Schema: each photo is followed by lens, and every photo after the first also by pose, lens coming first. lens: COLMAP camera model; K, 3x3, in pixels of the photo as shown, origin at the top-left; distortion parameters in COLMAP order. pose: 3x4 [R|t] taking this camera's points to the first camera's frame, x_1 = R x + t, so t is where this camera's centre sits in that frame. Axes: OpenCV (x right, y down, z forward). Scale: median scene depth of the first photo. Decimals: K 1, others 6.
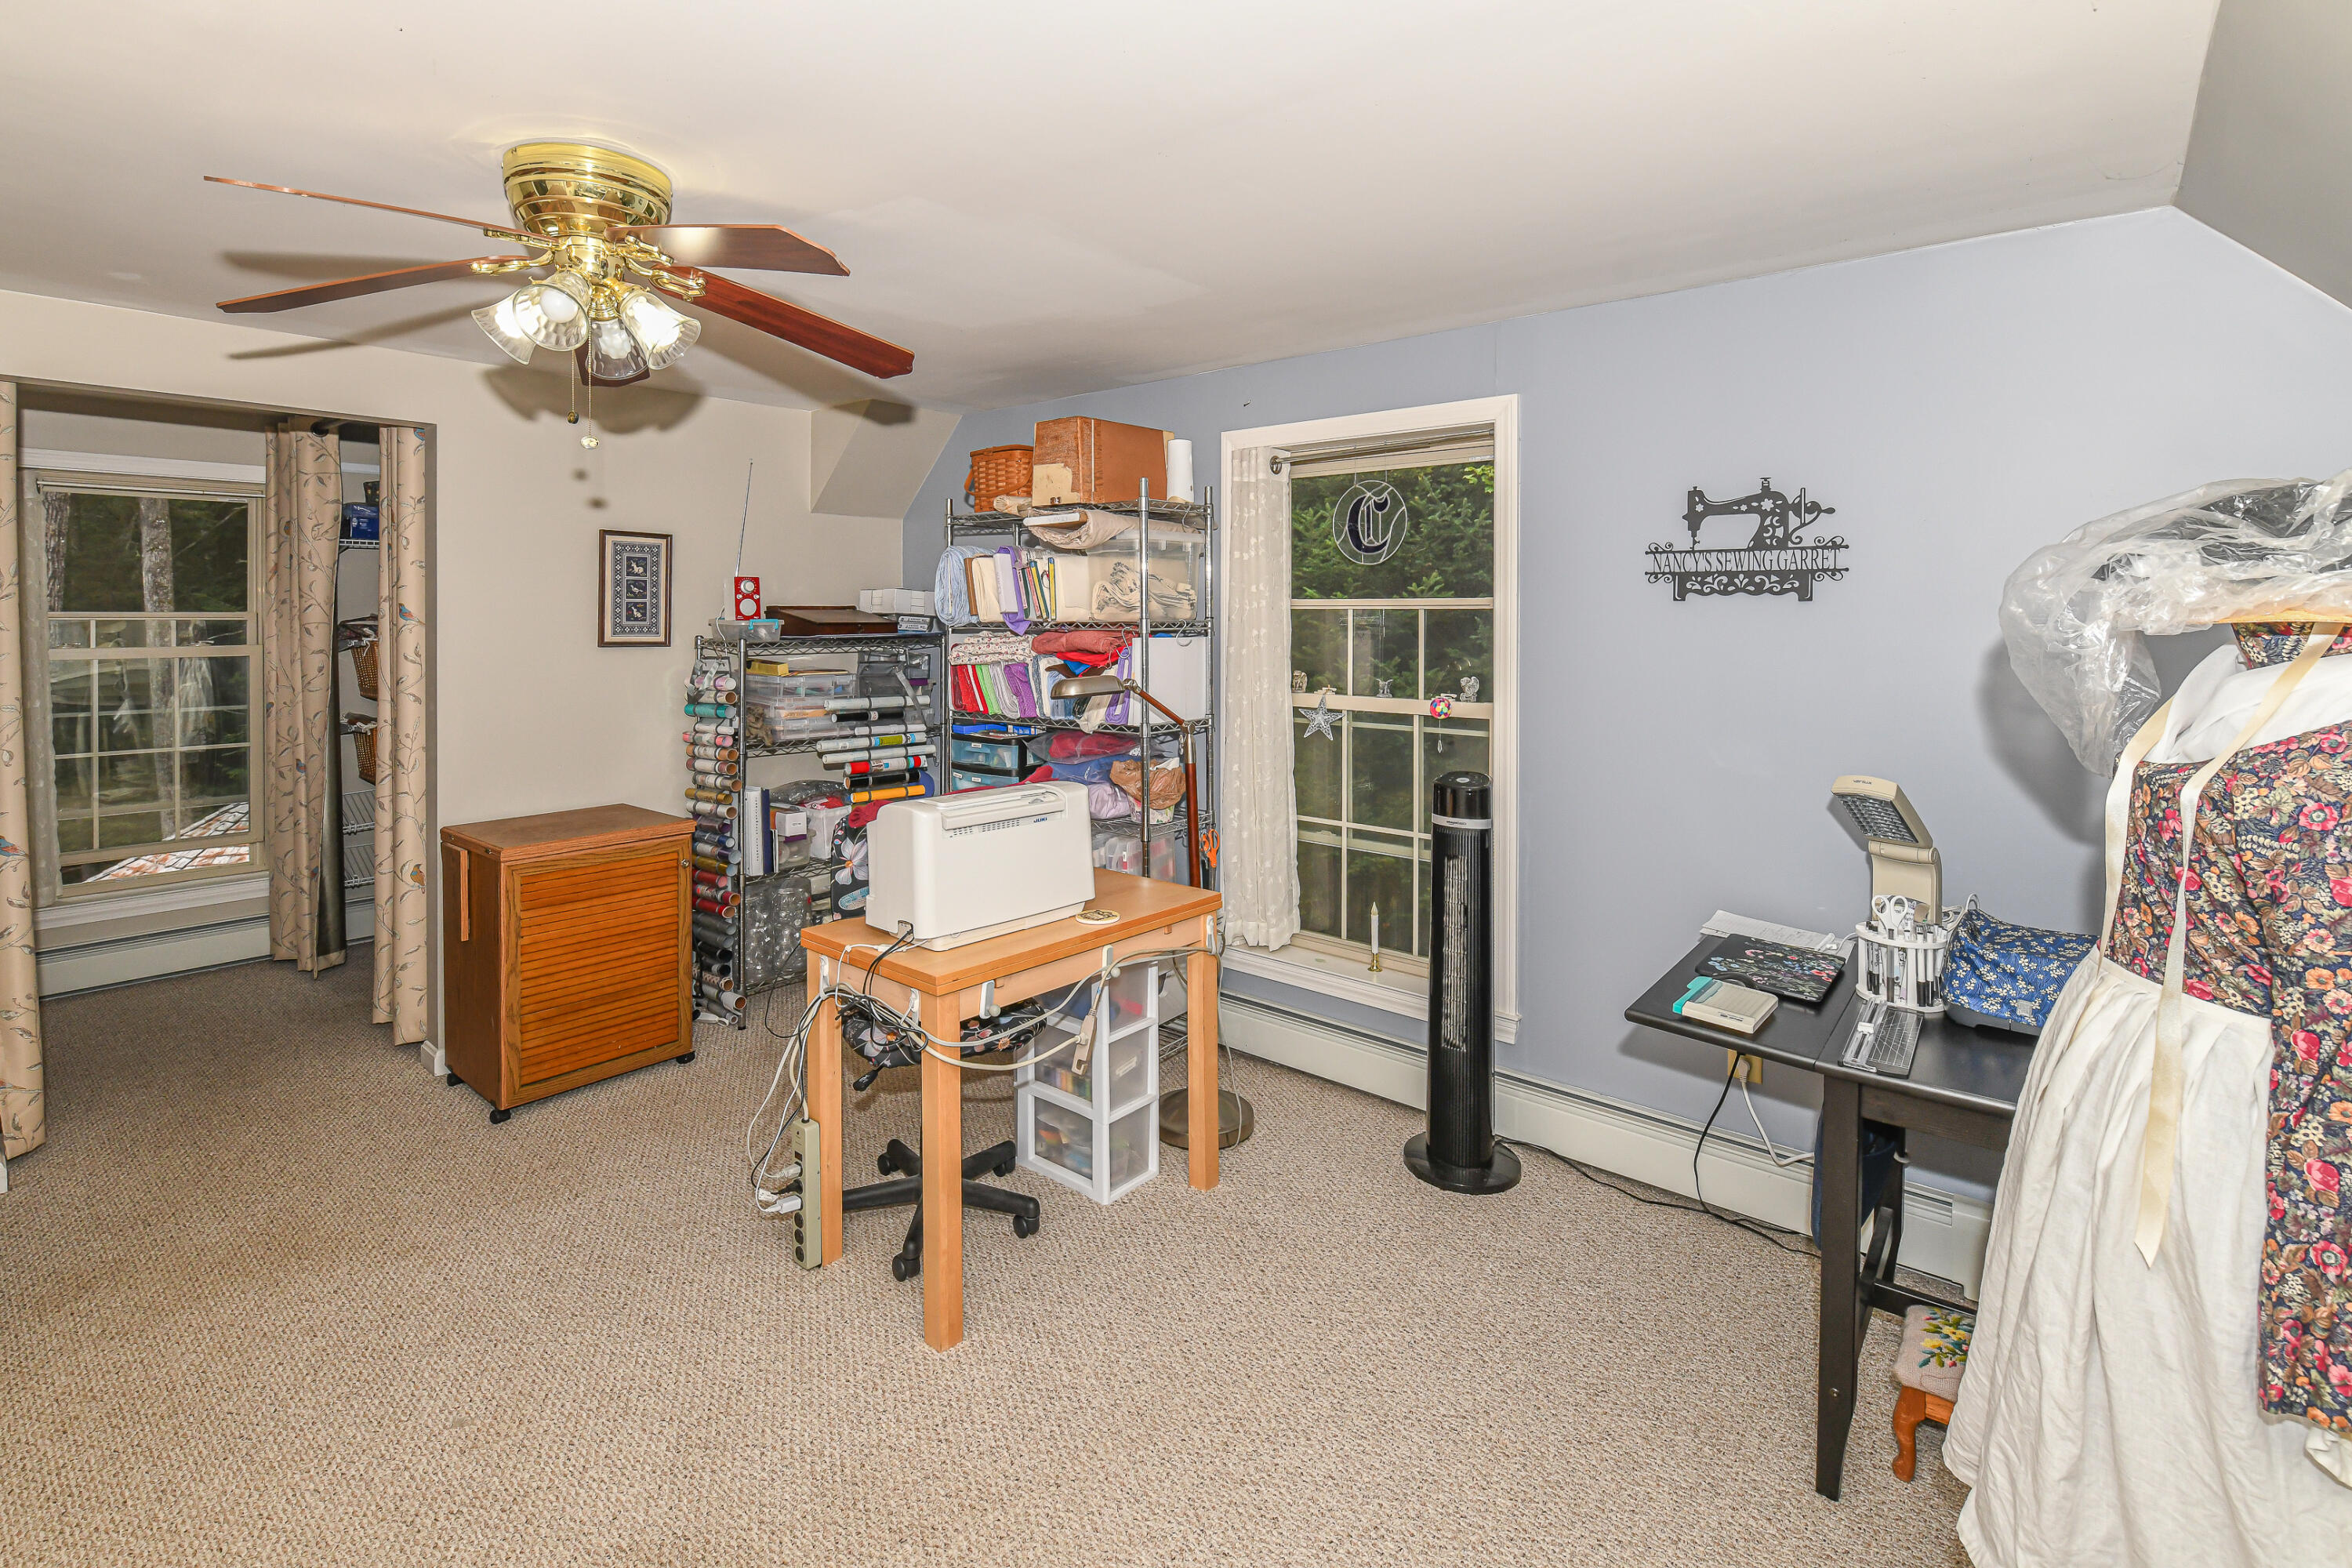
lens RADIAL K [[1176.2, 0, 1128.2], [0, 1176.2, 615.7], [0, 0, 1]] dist [-0.004464, -0.012504]
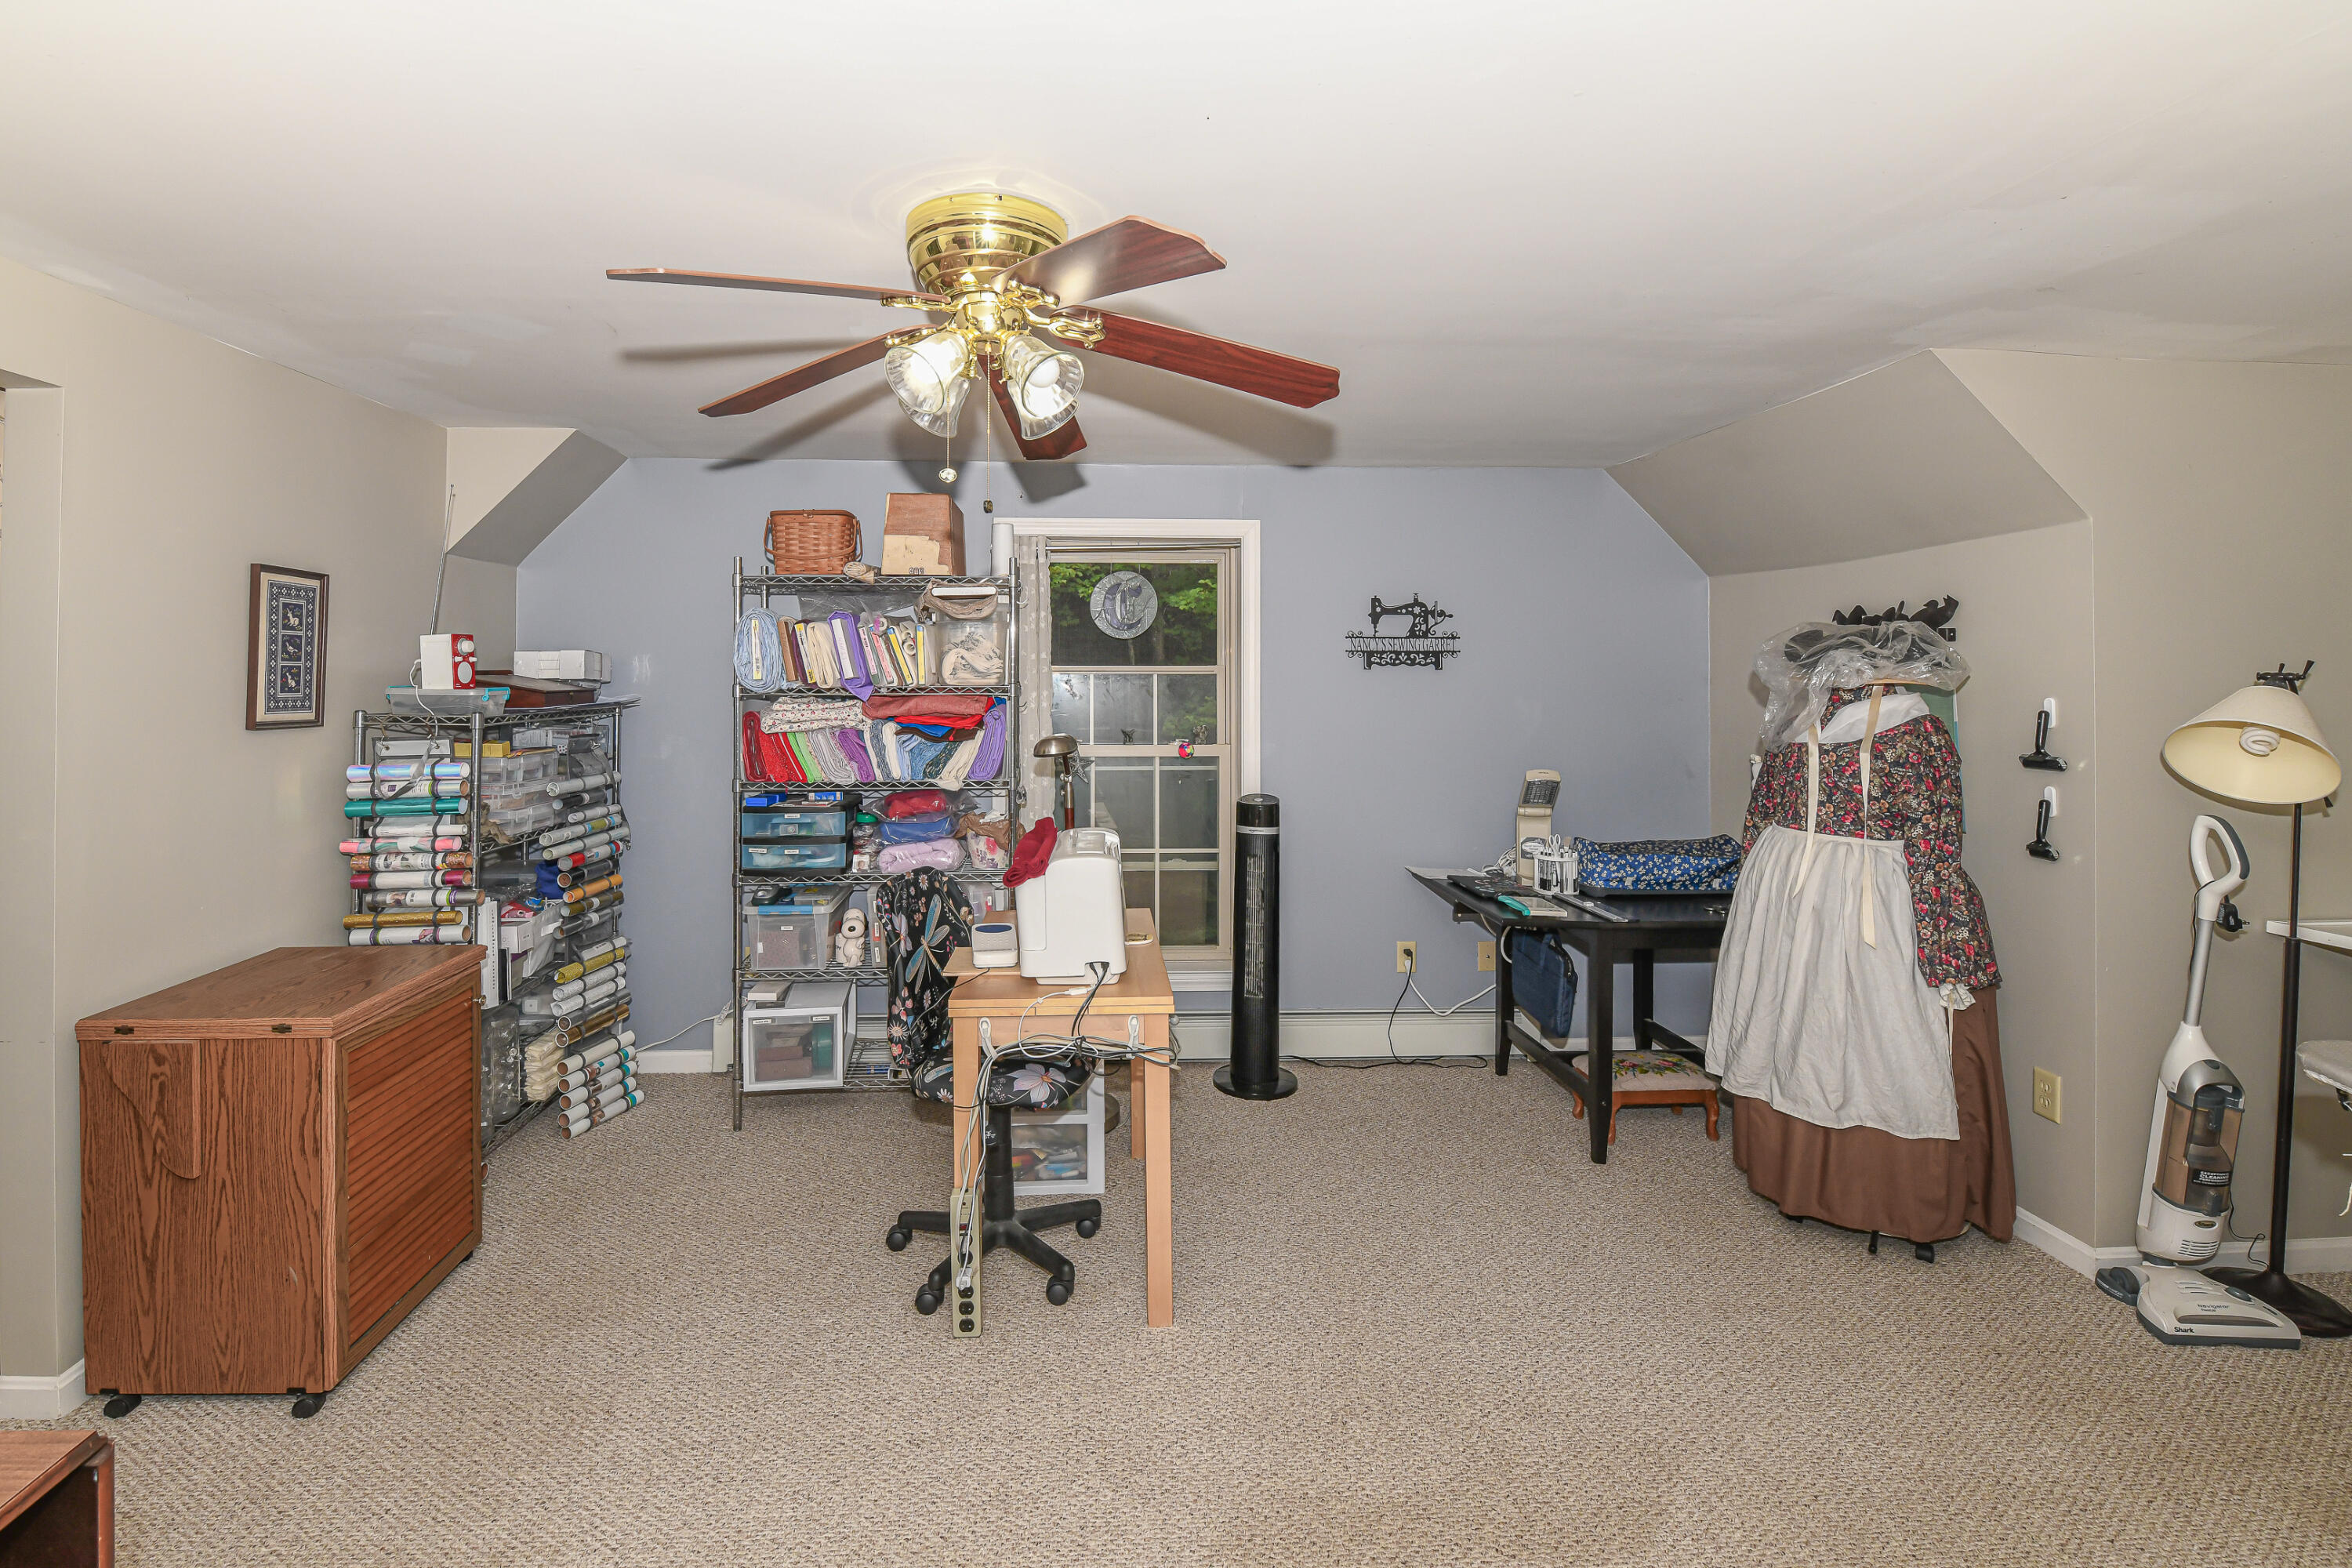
lens RADIAL K [[1176.2, 0, 1128.2], [0, 1176.2, 615.7], [0, 0, 1]] dist [-0.004464, -0.012504]
pose [[0.674036, 0.031109, 0.738044, -0.744827], [-0.000281, 0.999124, -0.041858, -0.015301], [-0.738699, 0.028006, 0.673454, 0.161778]]
